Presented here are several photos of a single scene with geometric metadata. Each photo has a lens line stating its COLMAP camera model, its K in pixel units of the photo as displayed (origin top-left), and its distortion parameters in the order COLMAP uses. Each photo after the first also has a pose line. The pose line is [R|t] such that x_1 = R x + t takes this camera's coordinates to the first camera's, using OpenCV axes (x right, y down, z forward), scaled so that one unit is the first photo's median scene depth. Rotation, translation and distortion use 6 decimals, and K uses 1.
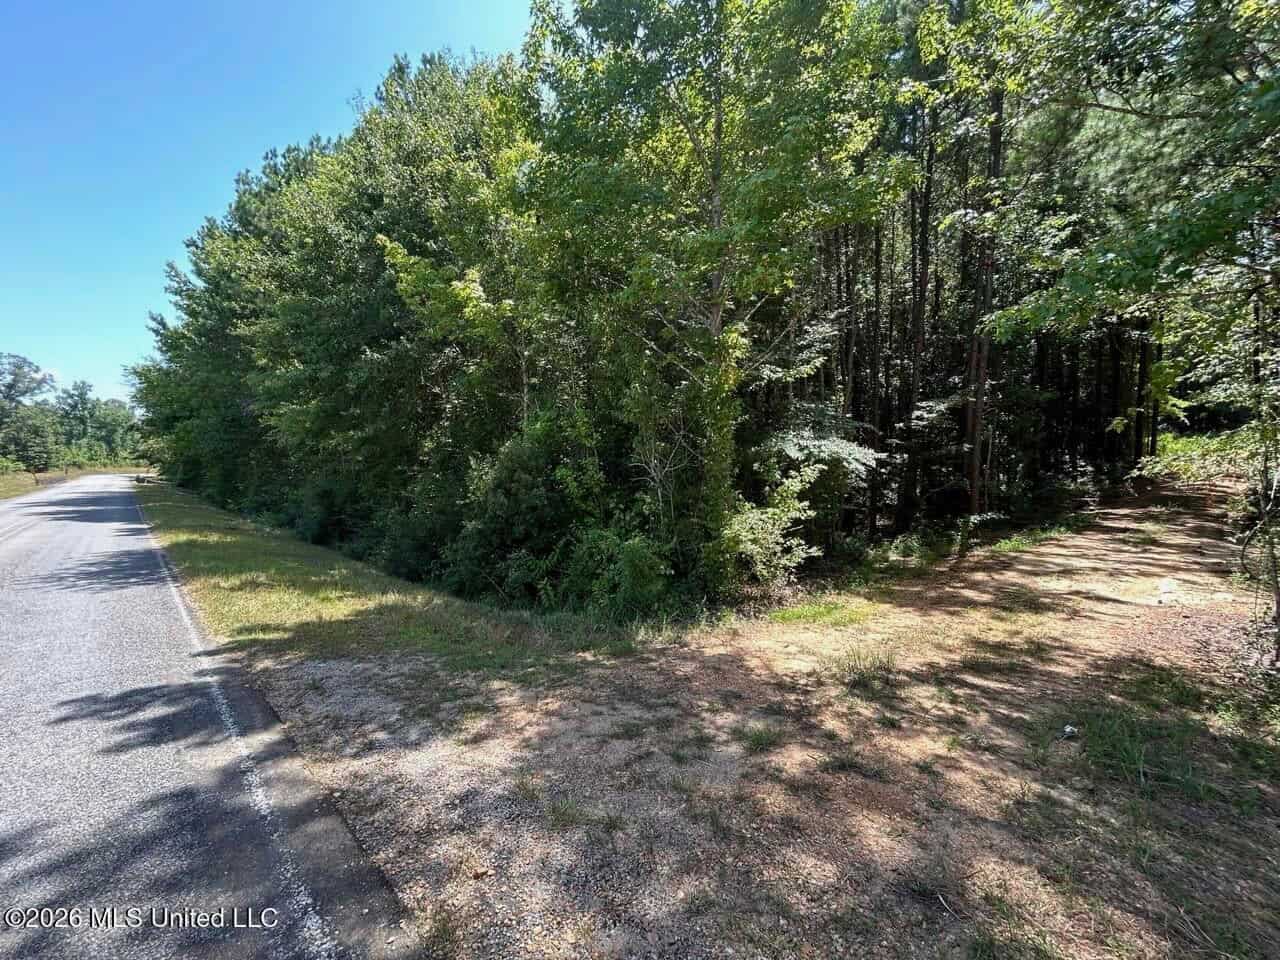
lens RADIAL K [[516.3, 0, 638.2], [0, 516.3, 476.4], [0, 0, 1]] dist [0.000264, 0.000891]
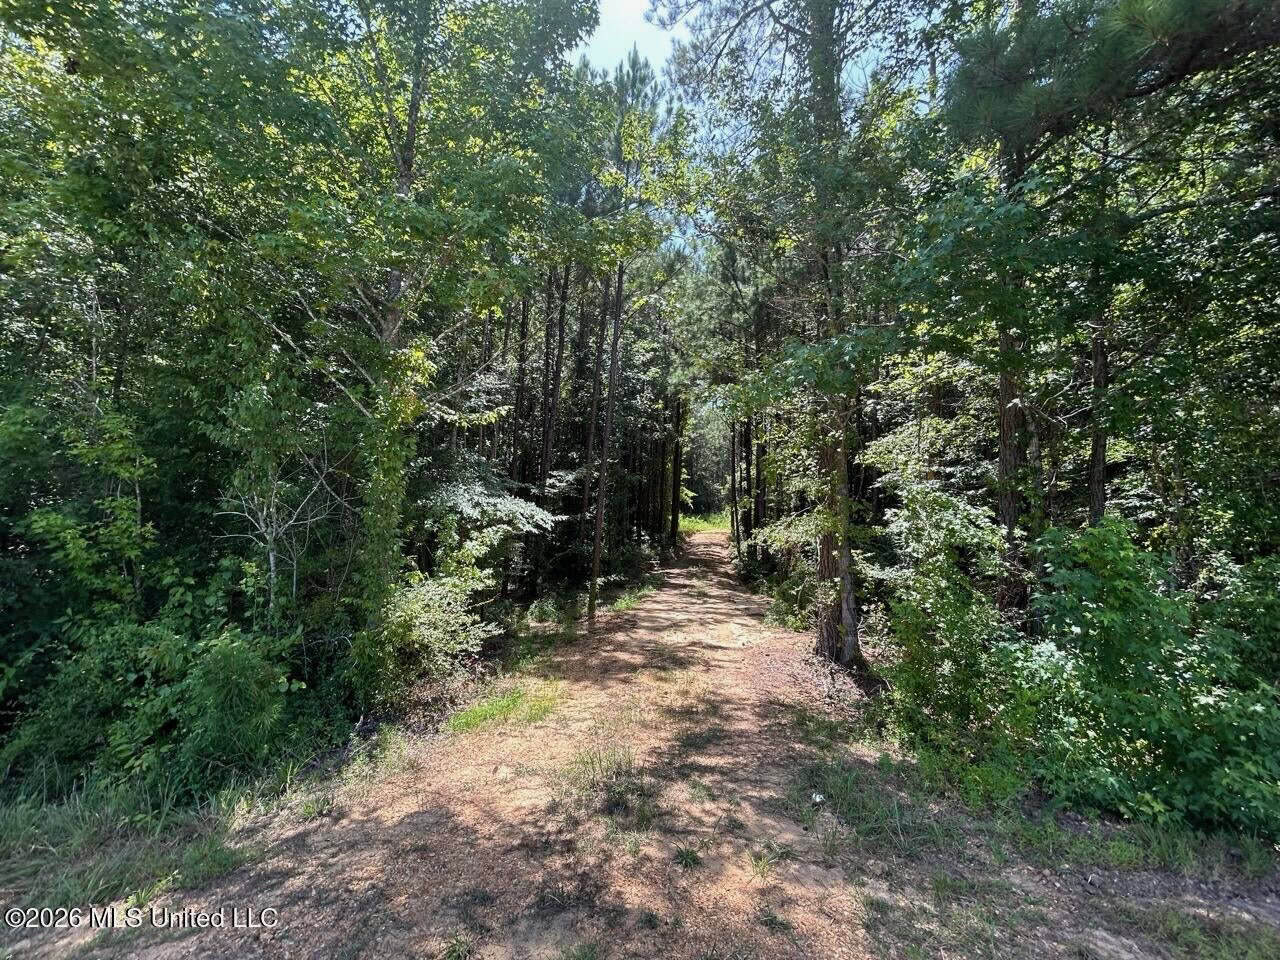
lens RADIAL K [[513.6, 0, 637.2], [0, 513.6, 479.0], [0, 0, 1]] dist [-0.000563, 0.000418]
pose [[0.733114, 0.101614, 0.672472, -0.060971], [-0.022207, 0.991825, -0.125660, 0.003007], [-0.679744, 0.077189, 0.729377, 0.182165]]
